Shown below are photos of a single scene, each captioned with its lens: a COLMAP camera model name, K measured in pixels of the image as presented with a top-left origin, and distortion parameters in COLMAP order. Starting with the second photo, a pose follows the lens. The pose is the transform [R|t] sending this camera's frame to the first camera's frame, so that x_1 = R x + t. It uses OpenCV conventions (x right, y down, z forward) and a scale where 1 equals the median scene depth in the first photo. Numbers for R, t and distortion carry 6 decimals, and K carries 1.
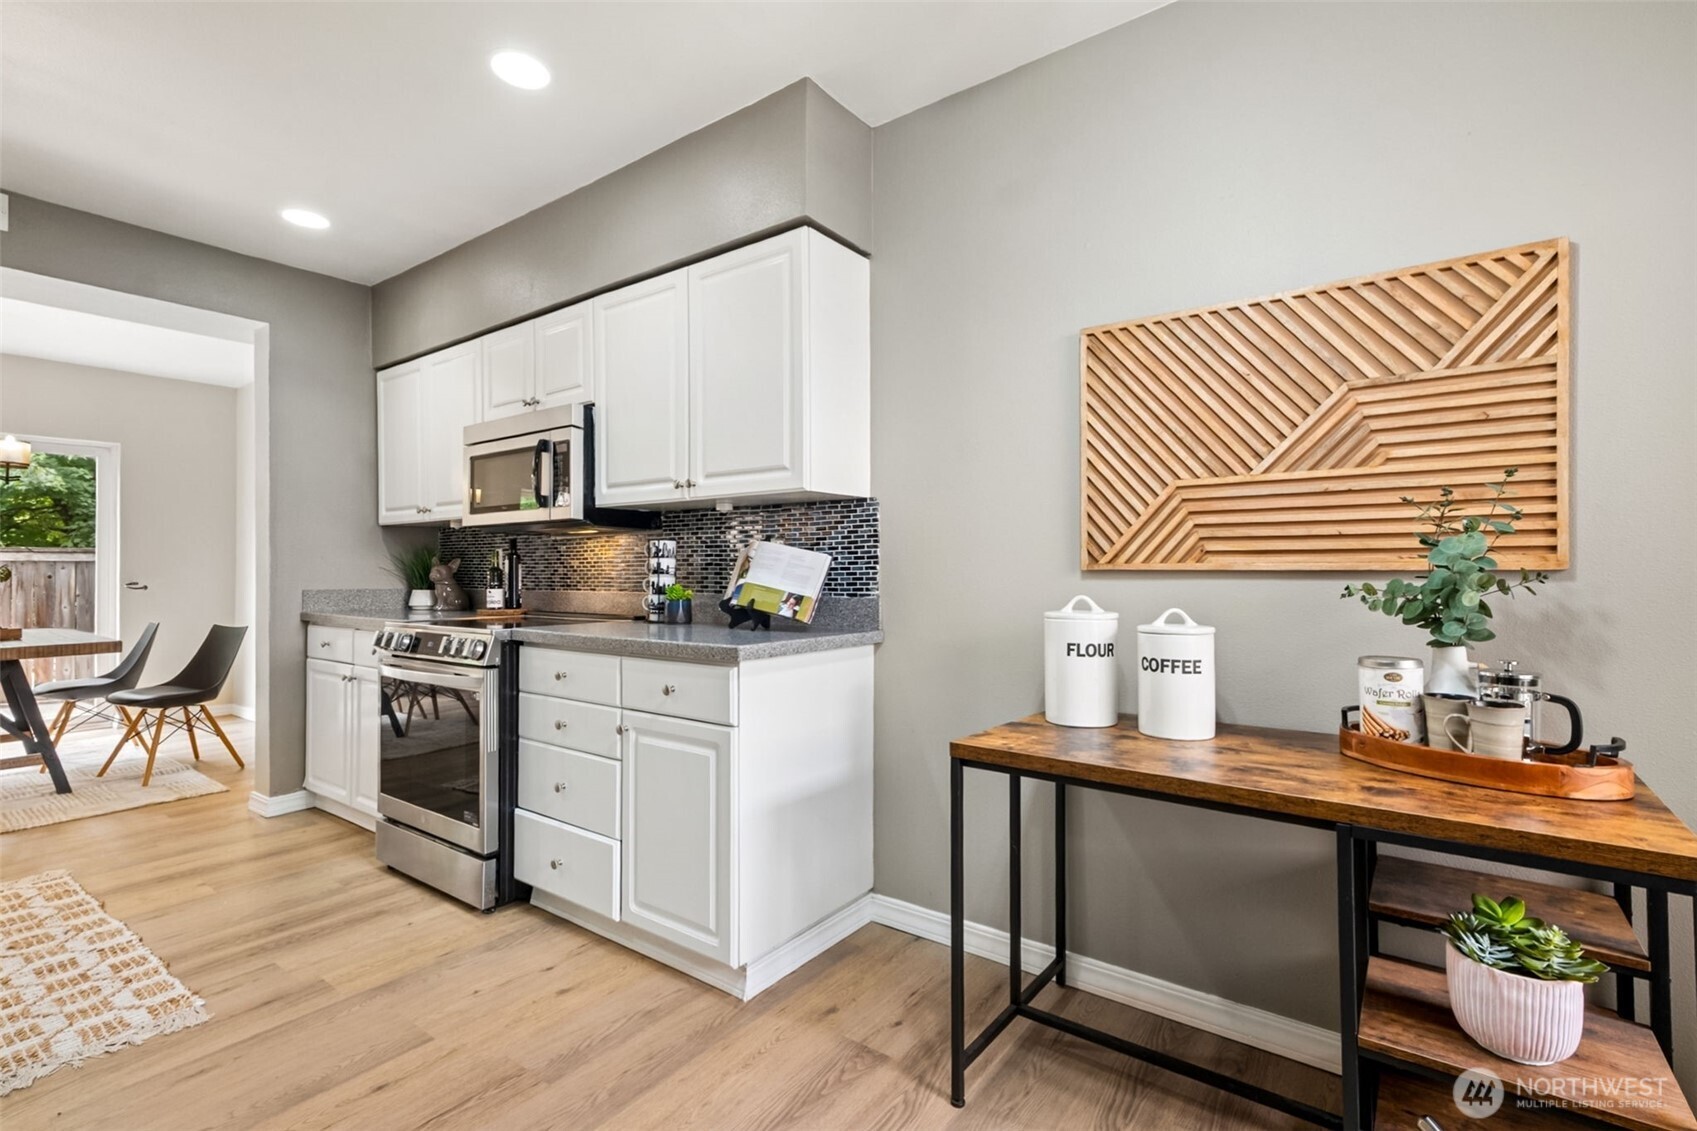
lens RADIAL K [[763.9, 0, 847.2], [0, 763.9, 569.5], [0, 0, 1]] dist [0.000850, -0.000118]
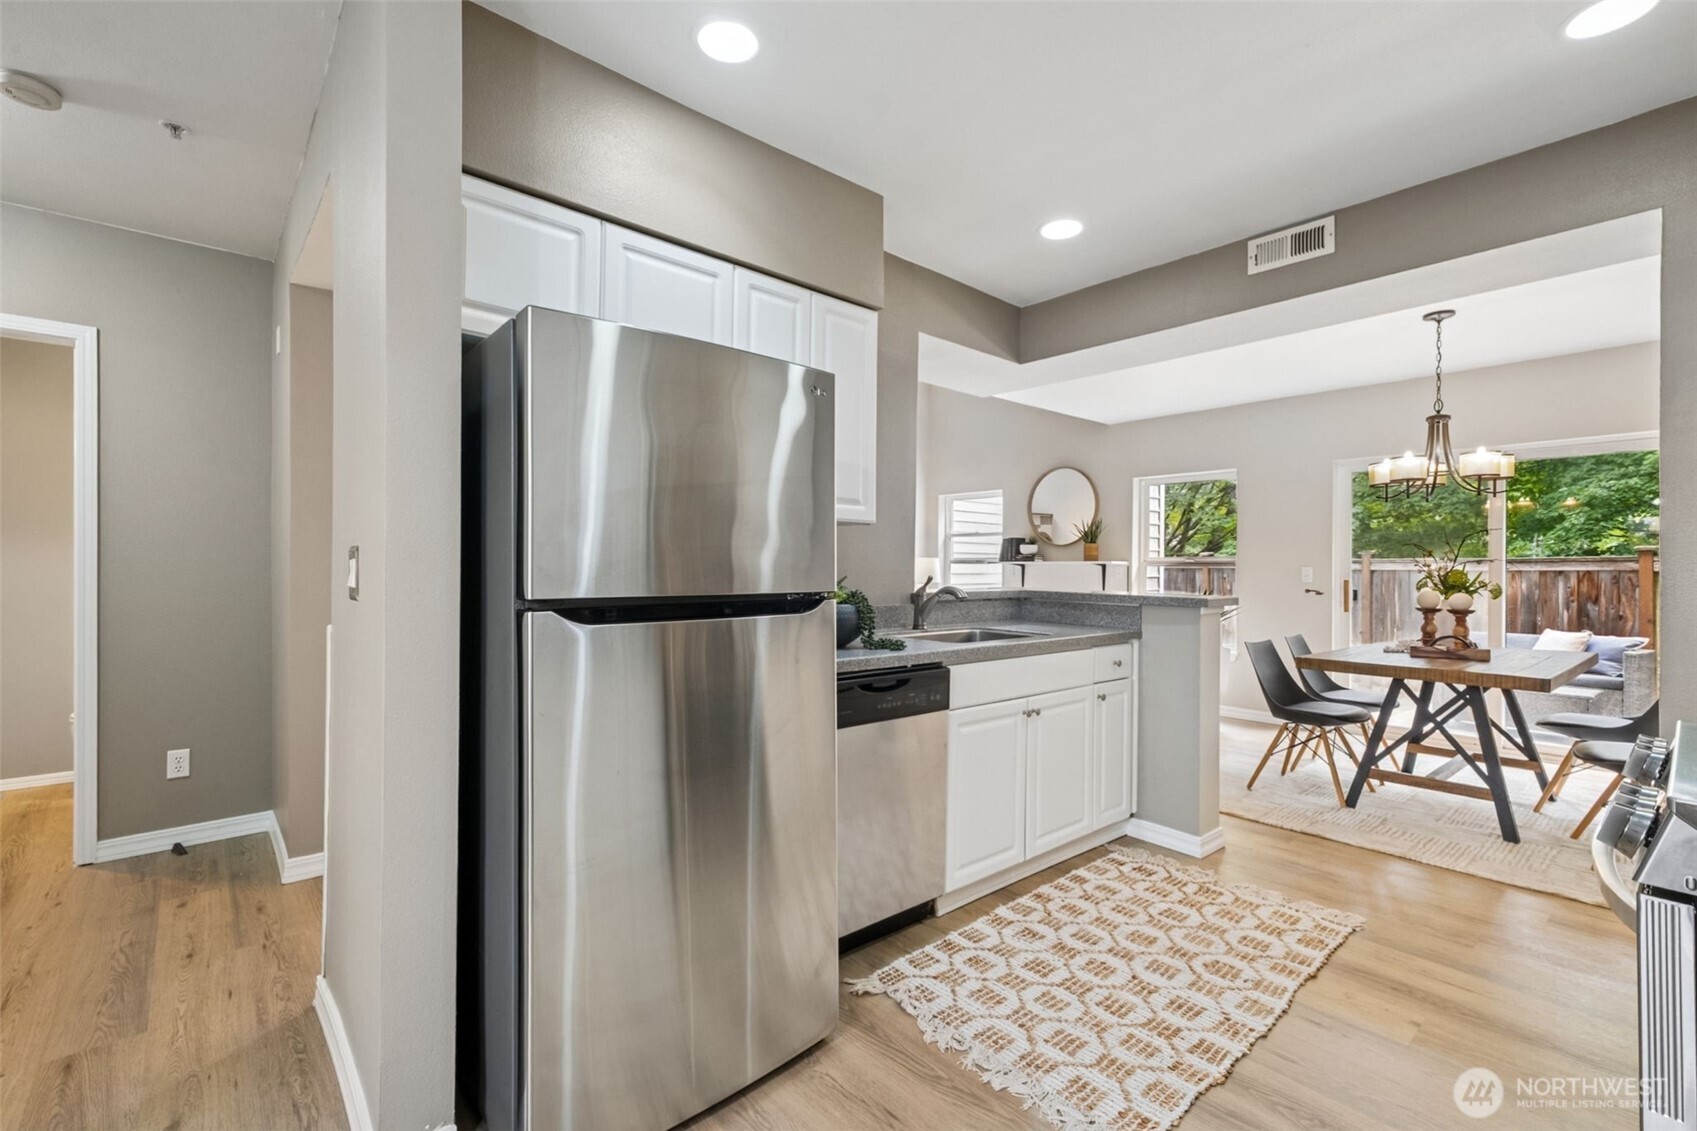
lens RADIAL K [[739.4, 0, 843.1], [0, 739.4, 565.1], [0, 0, 1]] dist [0.001505, 0.000234]
pose [[-0.231641, -0.005412, -0.972786, -0.016121], [-0.004119, 0.999981, -0.004583, -0.036015], [0.972793, 0.002945, -0.231659, 0.809817]]
